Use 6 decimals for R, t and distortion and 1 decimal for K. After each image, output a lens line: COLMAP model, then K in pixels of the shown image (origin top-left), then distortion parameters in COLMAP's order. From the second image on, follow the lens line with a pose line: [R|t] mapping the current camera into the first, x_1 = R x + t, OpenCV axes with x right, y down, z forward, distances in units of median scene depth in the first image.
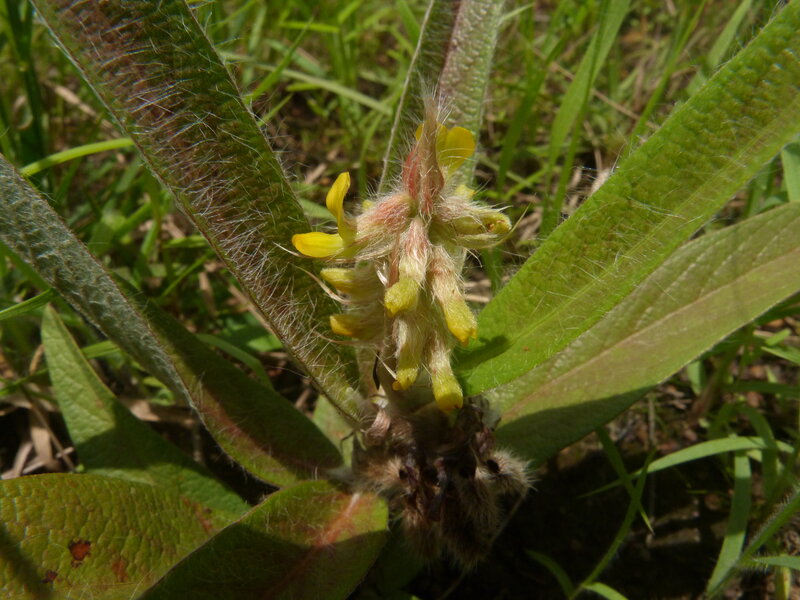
lens RADIAL K [[581.2, 0, 377.6], [0, 581.2, 307.8], [0, 0, 1]] dist [-0.059703, 0.004211]
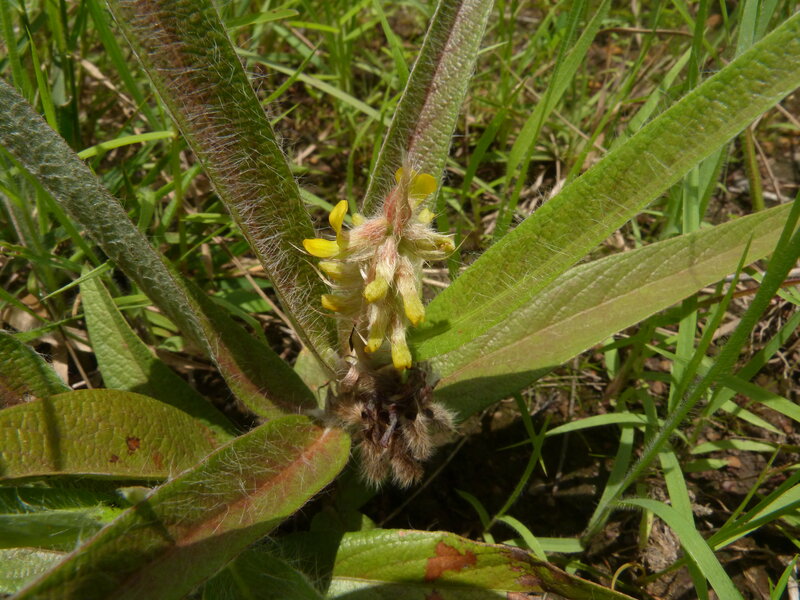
lens RADIAL K [[599.3, 0, 400.0], [0, 599.3, 300.0], [0, 0, 1]] dist [-0.042381, -0.002742]
pose [[0.991694, 0.087773, 0.094018, -0.026422], [-0.092009, 0.994884, 0.041711, -0.043002], [-0.089876, -0.050015, 0.994696, -0.357232]]
